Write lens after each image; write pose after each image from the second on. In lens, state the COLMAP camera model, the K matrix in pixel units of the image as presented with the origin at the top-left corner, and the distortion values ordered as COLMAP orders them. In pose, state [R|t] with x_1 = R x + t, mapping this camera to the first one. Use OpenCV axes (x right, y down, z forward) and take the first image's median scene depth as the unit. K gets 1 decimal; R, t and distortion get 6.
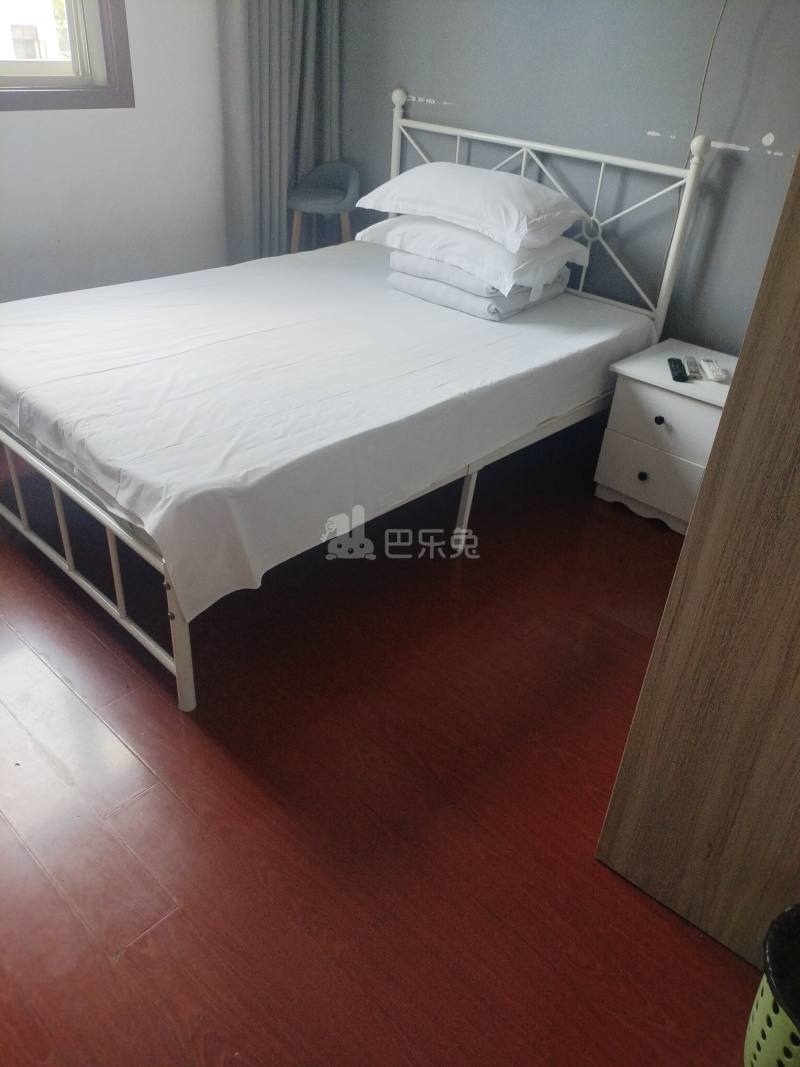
lens RADIAL K [[812.0, 0, 409.6], [0, 812.0, 535.0], [0, 0, 1]] dist [0.077865, -0.108549]
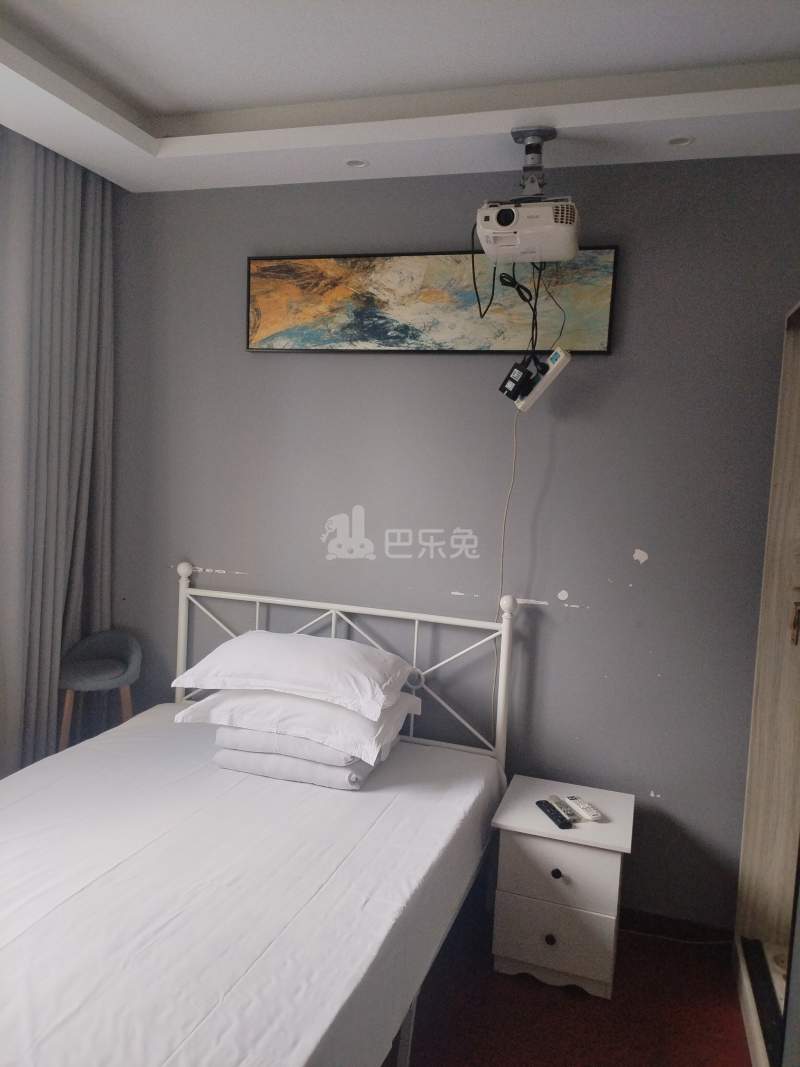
lens RADIAL K [[799.2, 0, 400.0], [0, 799.2, 533.5], [0, 0, 1]] dist [0.090625, -0.083479]
pose [[0.908866, -0.051480, 0.413899, -0.213720], [0.229562, 0.890264, -0.393358, -0.152149], [-0.348229, 0.452526, 0.820949, 0.104890]]
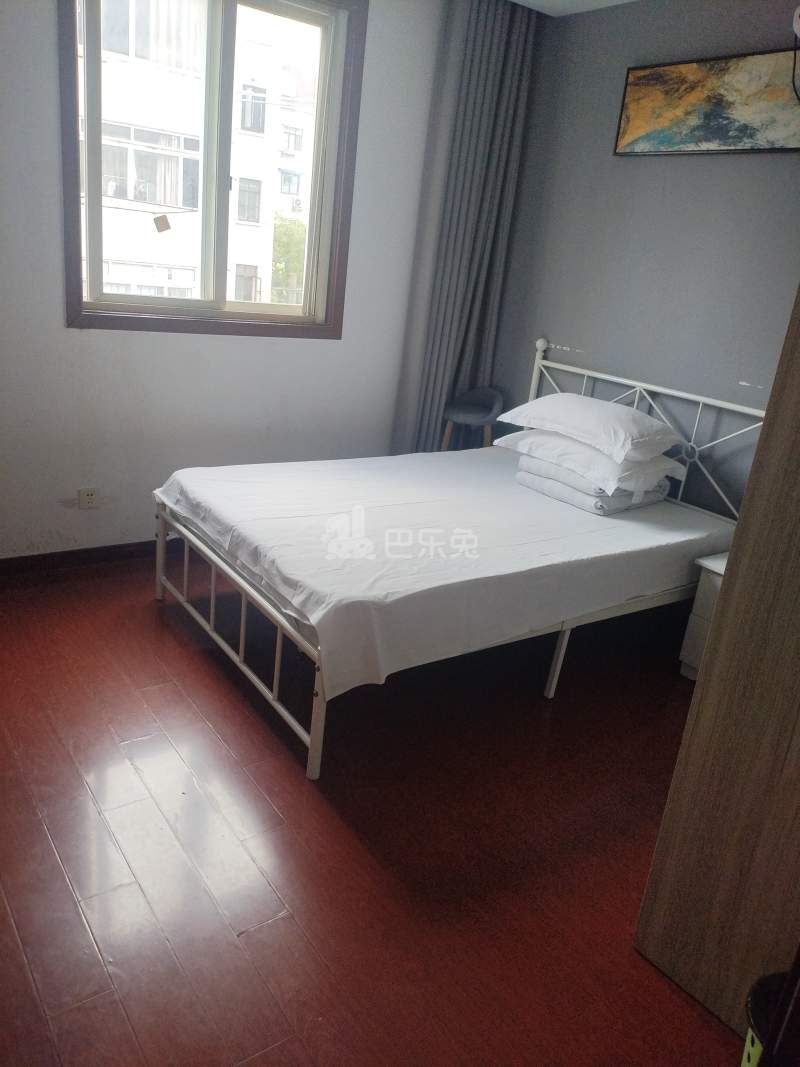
lens RADIAL K [[808.7, 0, 400.0], [0, 808.7, 533.5], [0, 0, 1]] dist [0.068144, -0.079847]
pose [[0.979254, 0.102887, -0.174574, 0.027017], [-0.142707, 0.961790, -0.233653, 0.088139], [0.143864, 0.253719, 0.956520, -0.188818]]
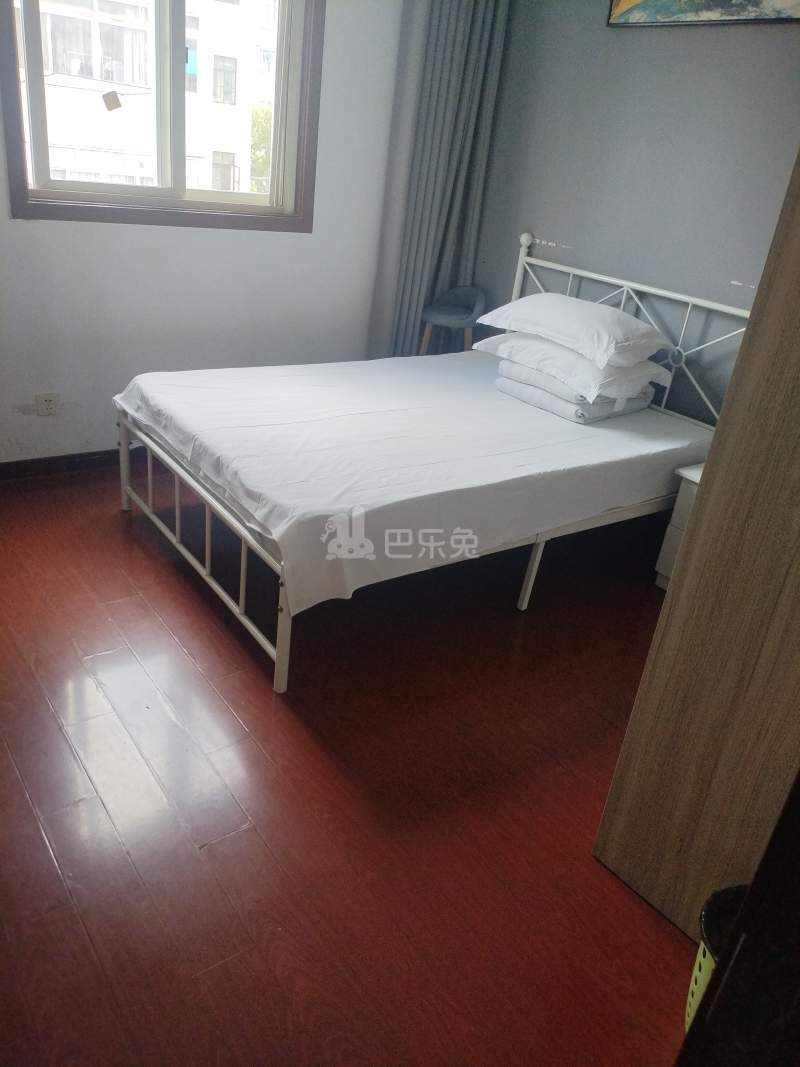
lens RADIAL K [[810.6, 0, 400.0], [0, 810.6, 533.5], [0, 0, 1]] dist [0.064058, -0.066322]
pose [[0.981308, 0.121631, -0.149131, 0.043963], [-0.140500, 0.982374, -0.123291, 0.072903], [0.131506, 0.141939, 0.981101, -0.155927]]
